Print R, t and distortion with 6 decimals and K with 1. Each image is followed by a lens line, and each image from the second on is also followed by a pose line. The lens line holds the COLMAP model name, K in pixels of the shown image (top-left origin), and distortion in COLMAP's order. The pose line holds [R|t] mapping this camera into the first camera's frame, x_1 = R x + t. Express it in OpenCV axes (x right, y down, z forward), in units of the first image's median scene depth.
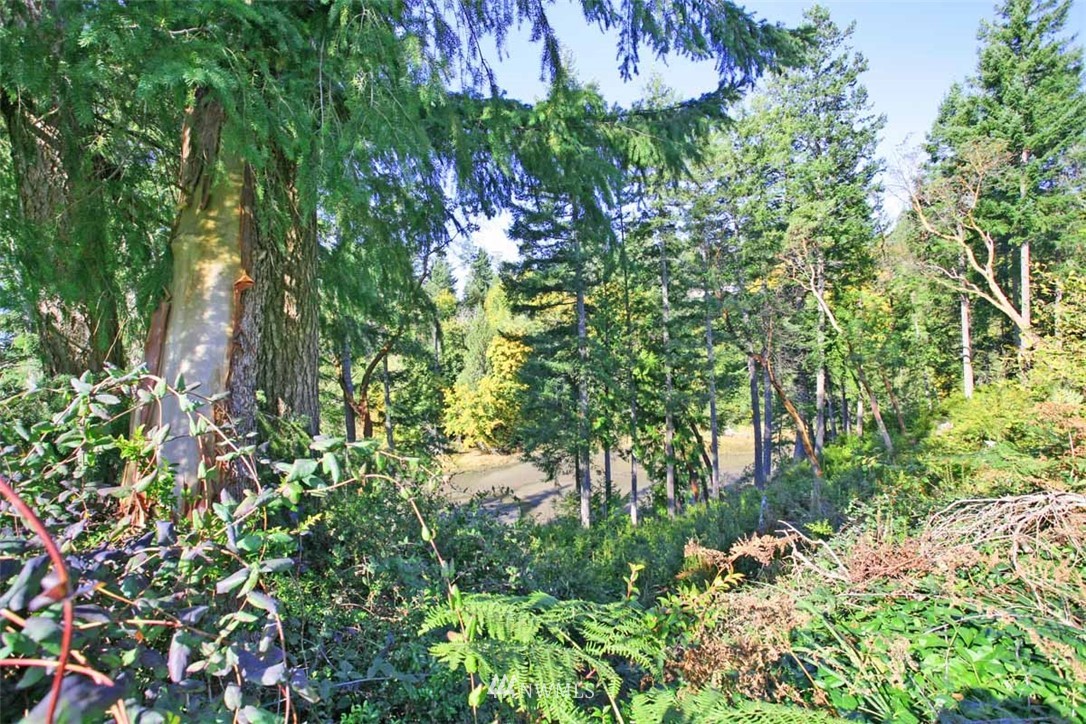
lens RADIAL K [[526.3, 0, 543.0], [0, 526.3, 362.0], [0, 0, 1]] dist [-0.000094, -0.000012]
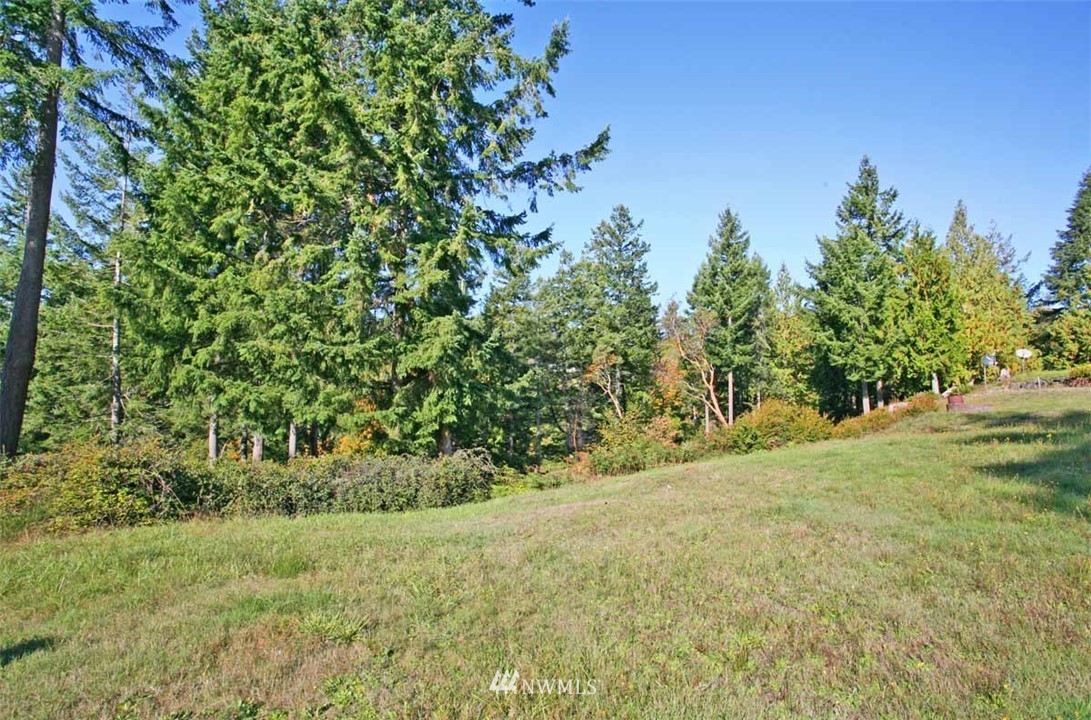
lens RADIAL K [[532.9, 0, 545.5], [0, 532.9, 360.0], [0, 0, 1]] dist [-0.051532, -0.000014]
pose [[0.960735, 0.088053, 0.263124, -0.069606], [-0.054970, 0.989915, -0.130561, -0.015133], [-0.271966, 0.110971, 0.955887, -0.405274]]
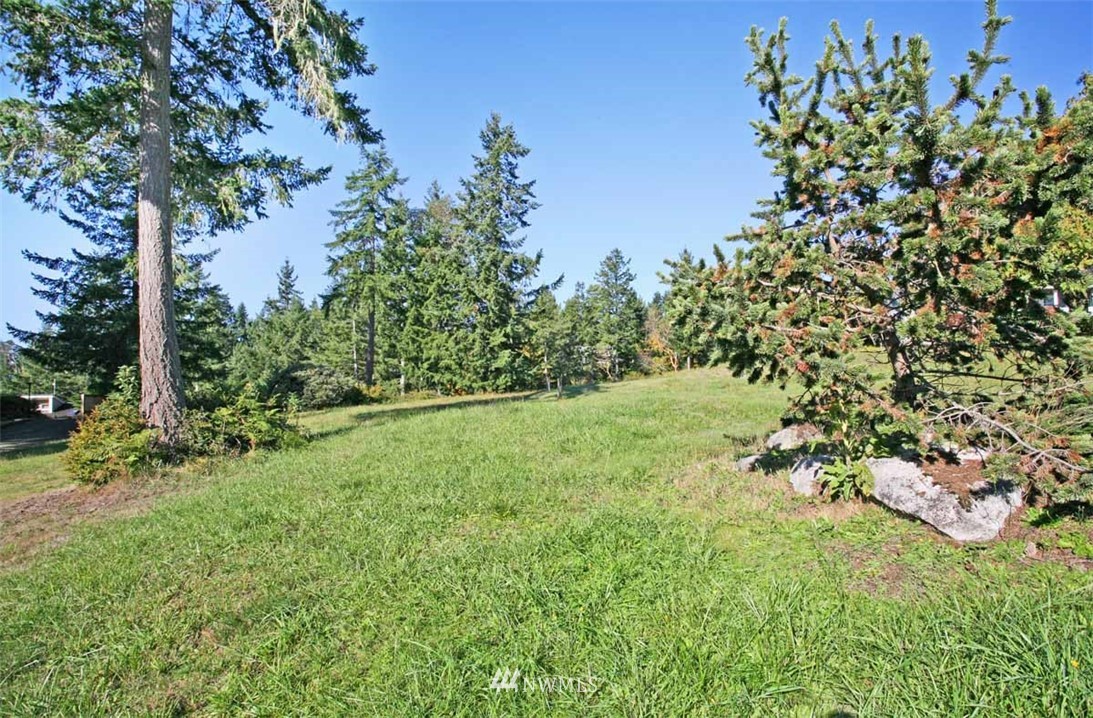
lens RADIAL K [[533.9, 0, 546.5], [0, 533.9, 359.0], [0, 0, 1]] dist [-0.051532, -0.000014]
pose [[0.985983, 0.046389, 0.160265, -0.150862], [-0.031304, 0.994947, -0.095398, 0.044357], [-0.163881, 0.089044, 0.982453, -1.311938]]
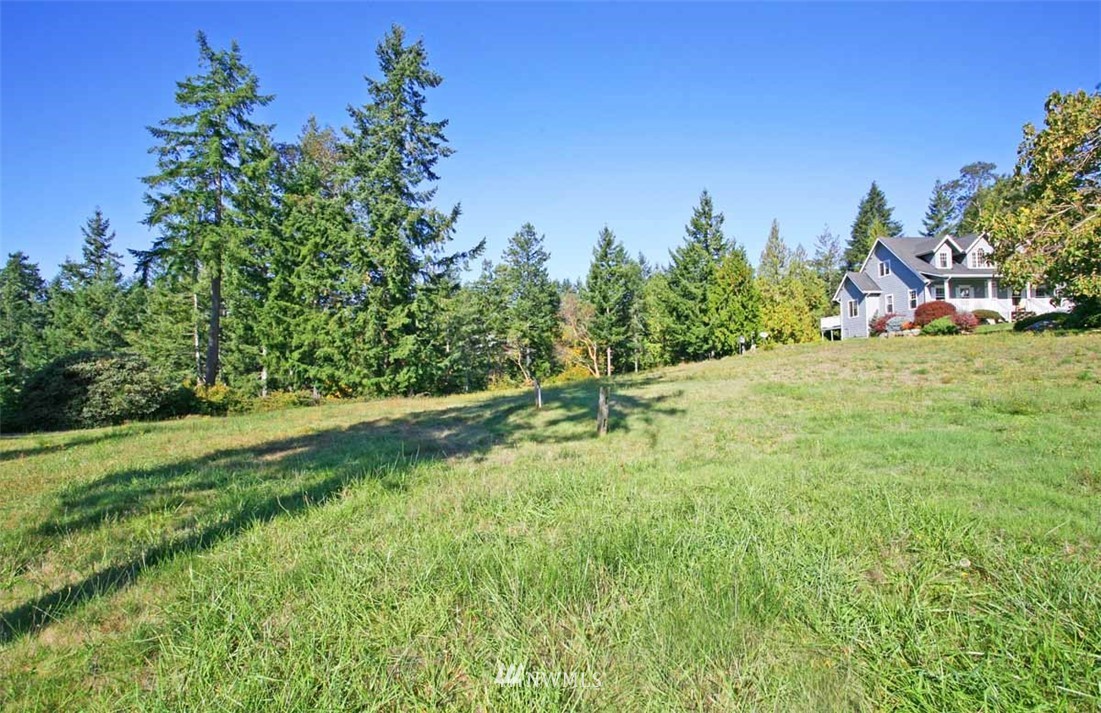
lens RADIAL K [[543.2, 0, 550.5], [0, 543.2, 356.5], [0, 0, 1]] dist [-0.077367, 0.040852]
pose [[0.927918, 0.050651, 0.369327, -0.165217], [-0.019216, 0.995908, -0.088302, 0.021554], [-0.372288, 0.074840, 0.925095, -1.013687]]
